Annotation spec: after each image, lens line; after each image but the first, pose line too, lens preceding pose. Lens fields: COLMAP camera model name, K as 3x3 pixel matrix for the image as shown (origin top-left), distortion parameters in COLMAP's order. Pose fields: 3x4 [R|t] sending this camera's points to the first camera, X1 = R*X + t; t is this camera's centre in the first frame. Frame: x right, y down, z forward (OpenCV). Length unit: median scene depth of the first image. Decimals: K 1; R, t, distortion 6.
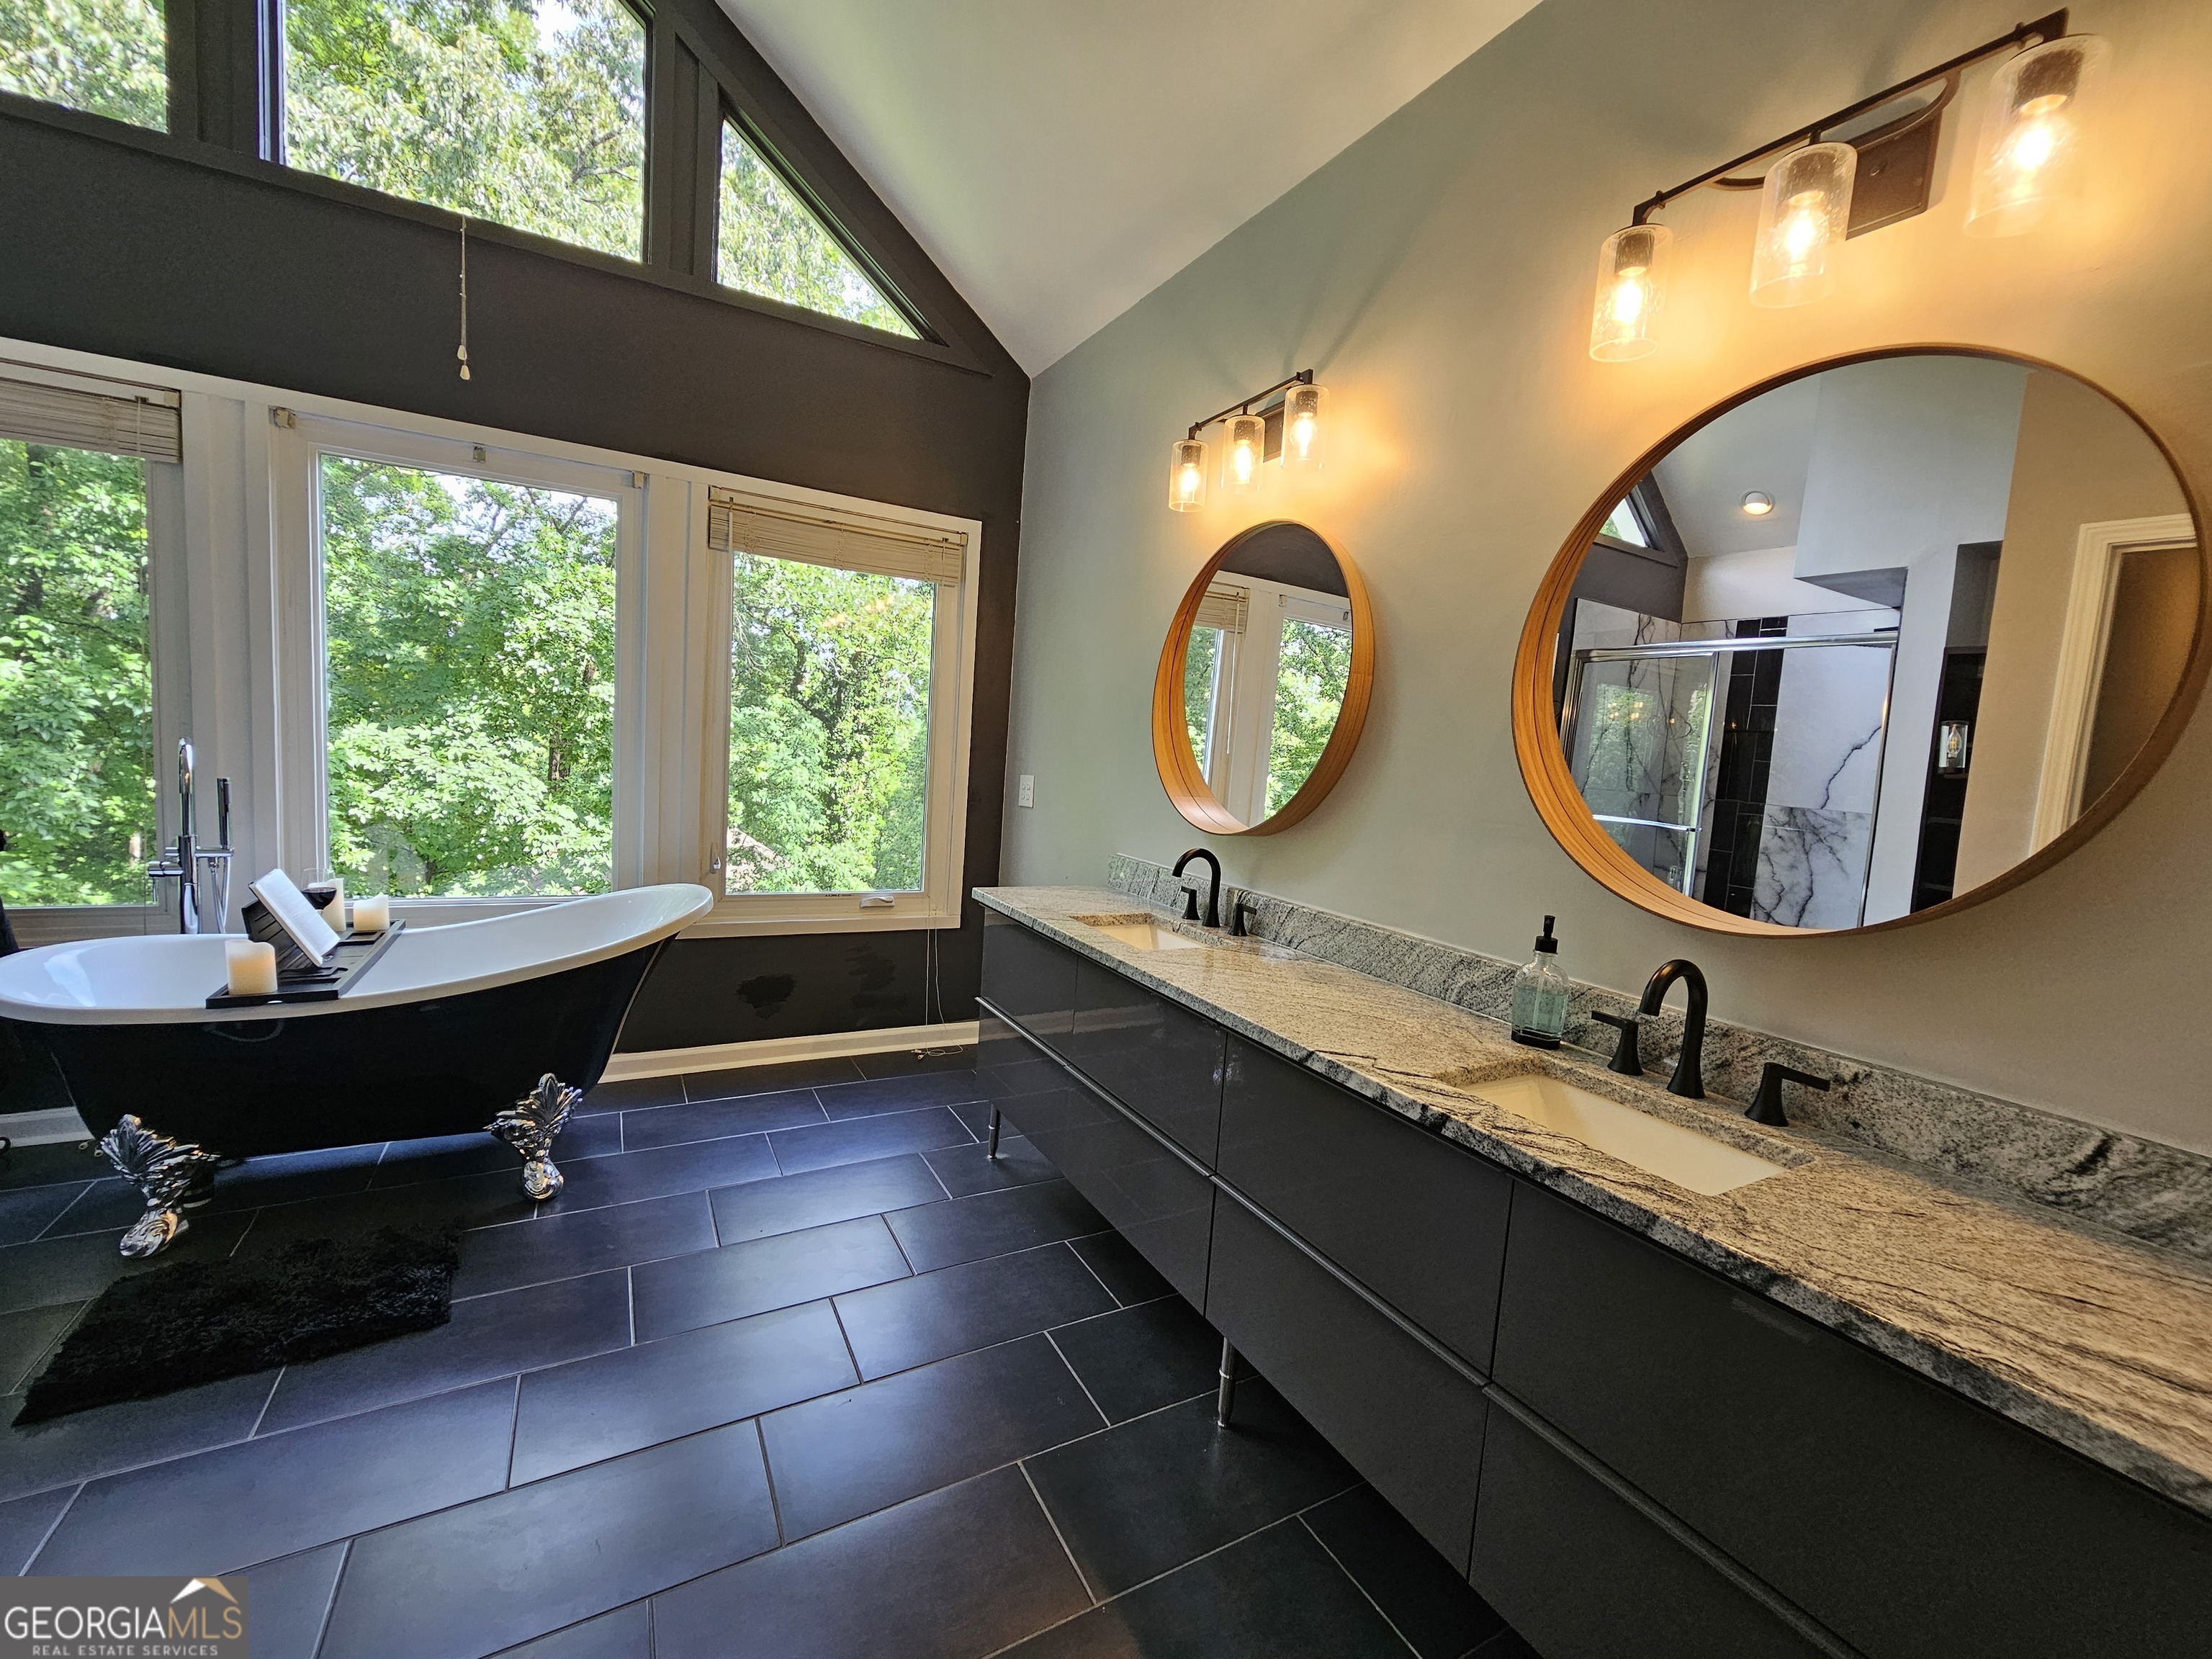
lens RADIAL K [[905.8, 0, 1106.0], [0, 905.8, 829.5], [0, 0, 1]] dist [-0.001119, 0.000093]
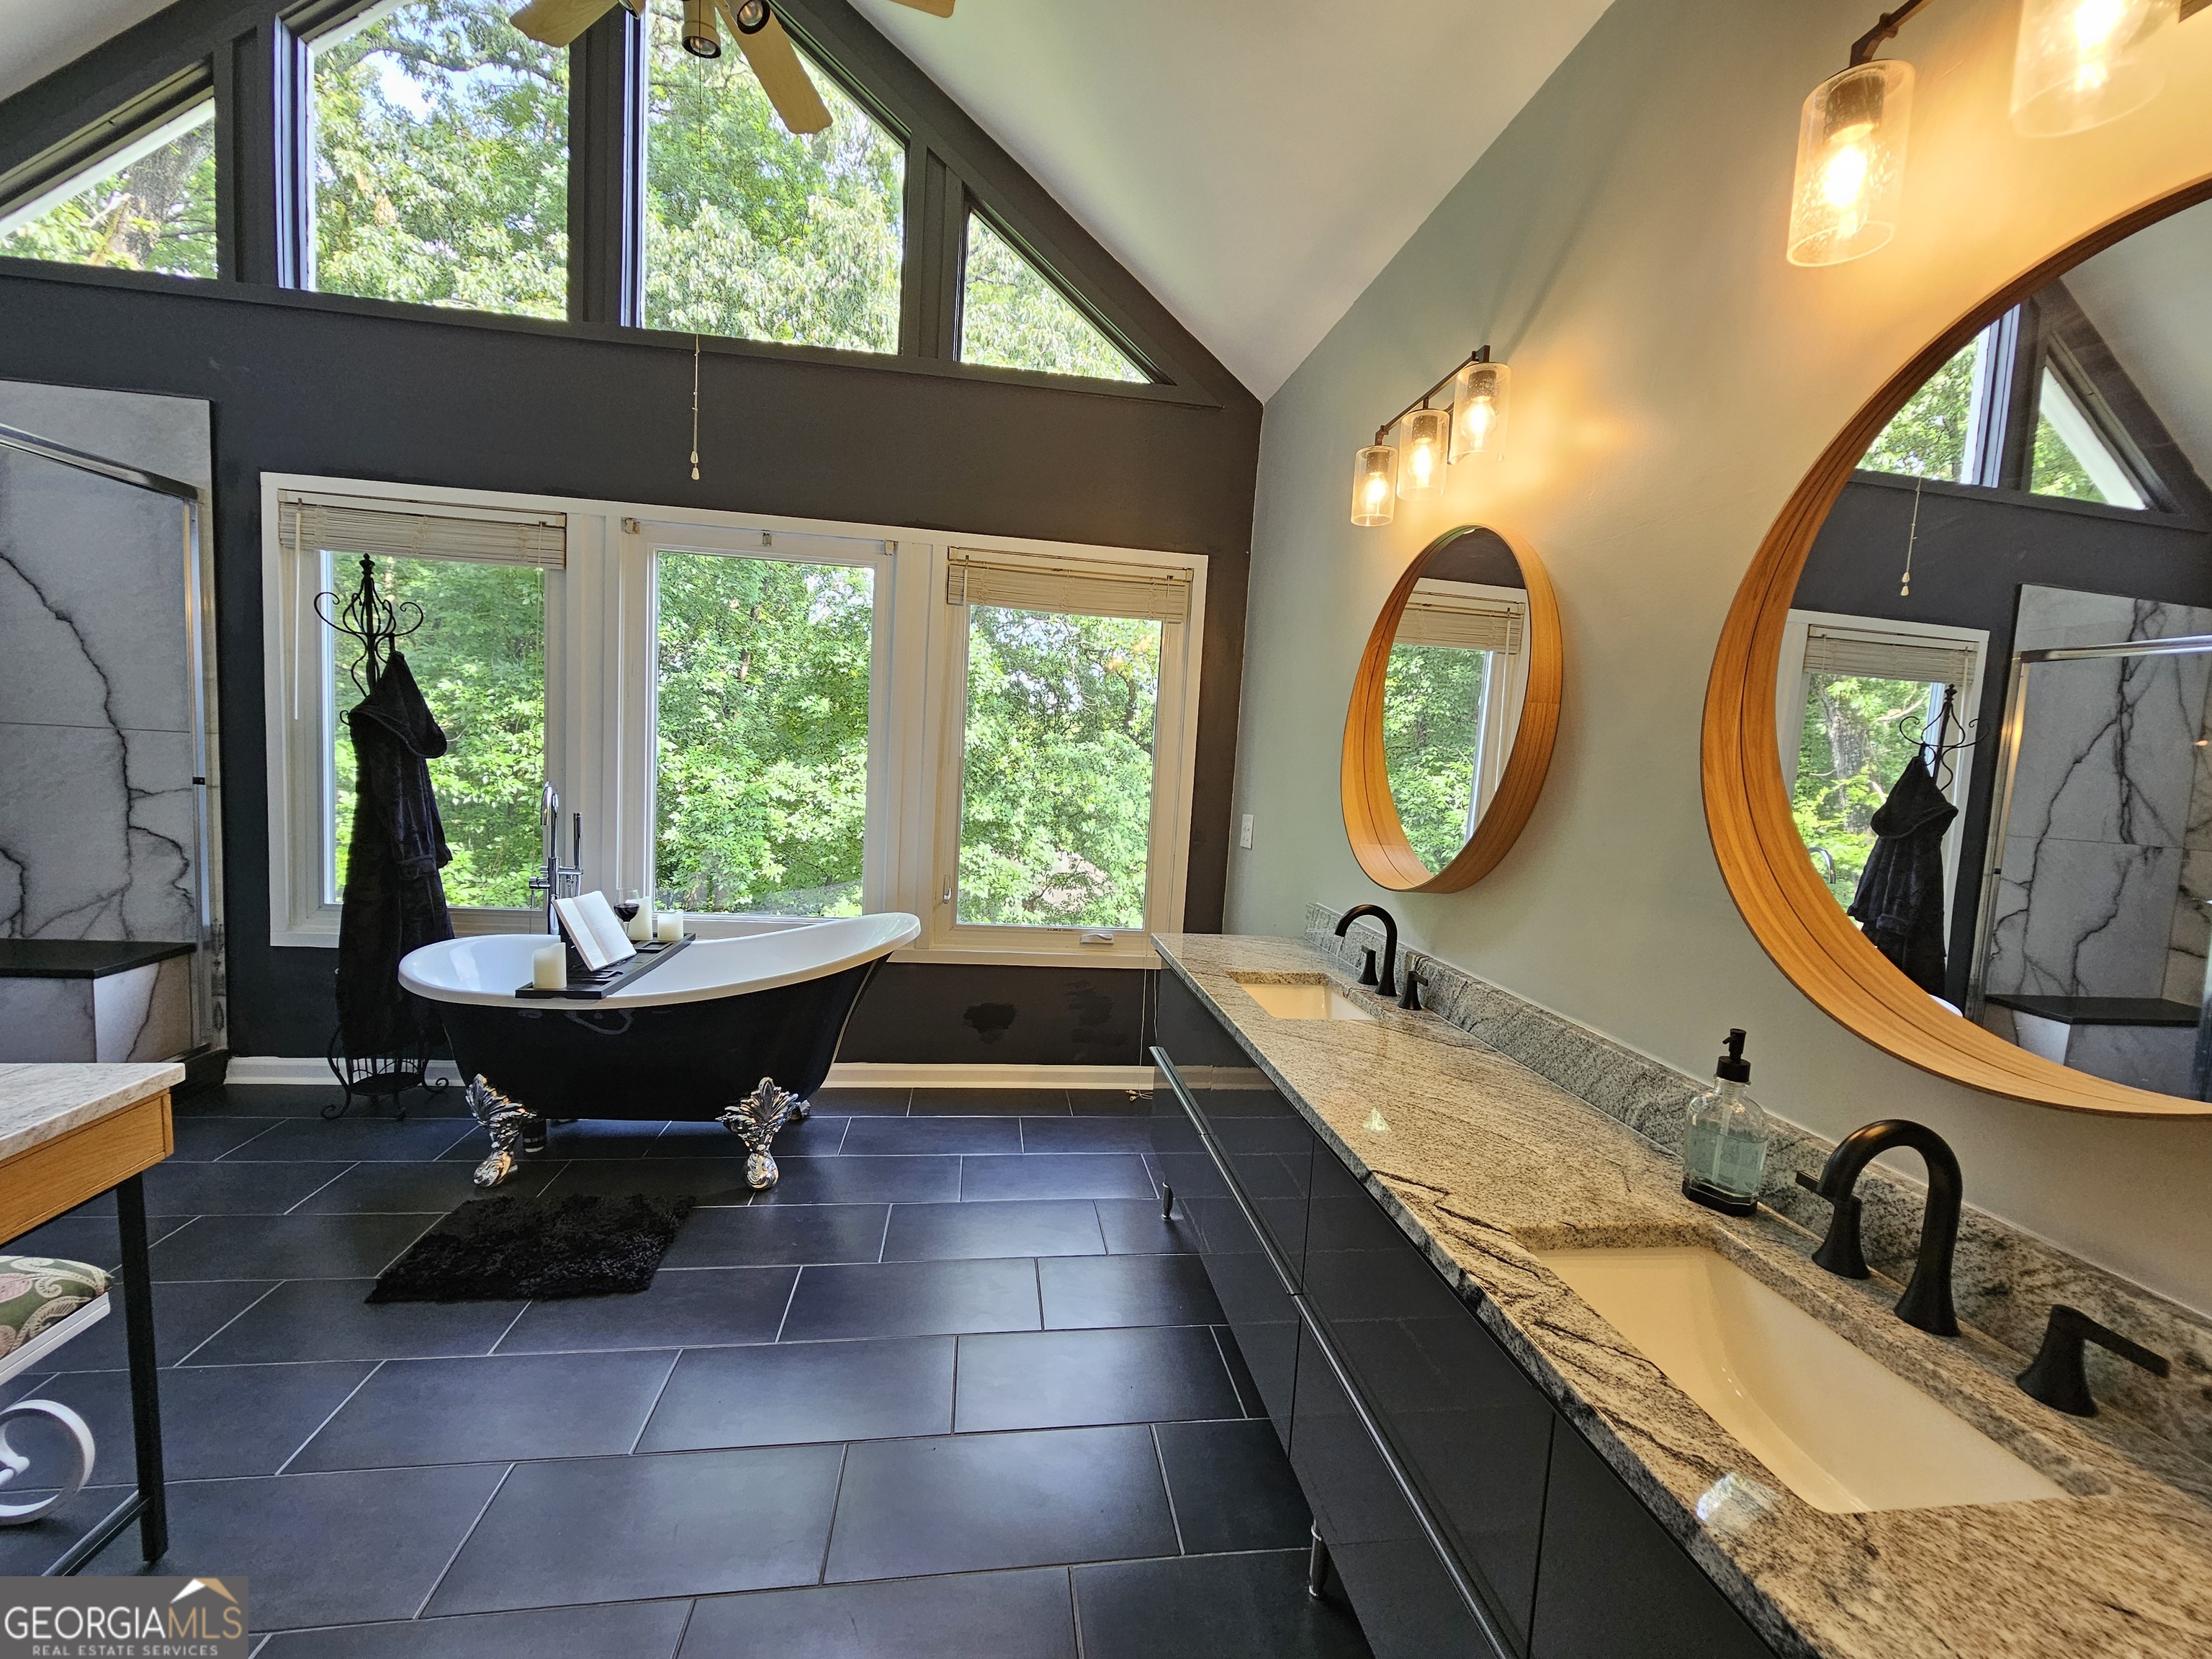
lens RADIAL K [[905.8, 0, 1106.0], [0, 905.8, 829.5], [0, 0, 1]] dist [-0.001119, 0.000093]
pose [[0.933013, 0.016904, -0.359446, 0.179456], [-0.029338, 0.999144, -0.029163, -0.018668], [0.358646, 0.037755, 0.932710, 0.088534]]
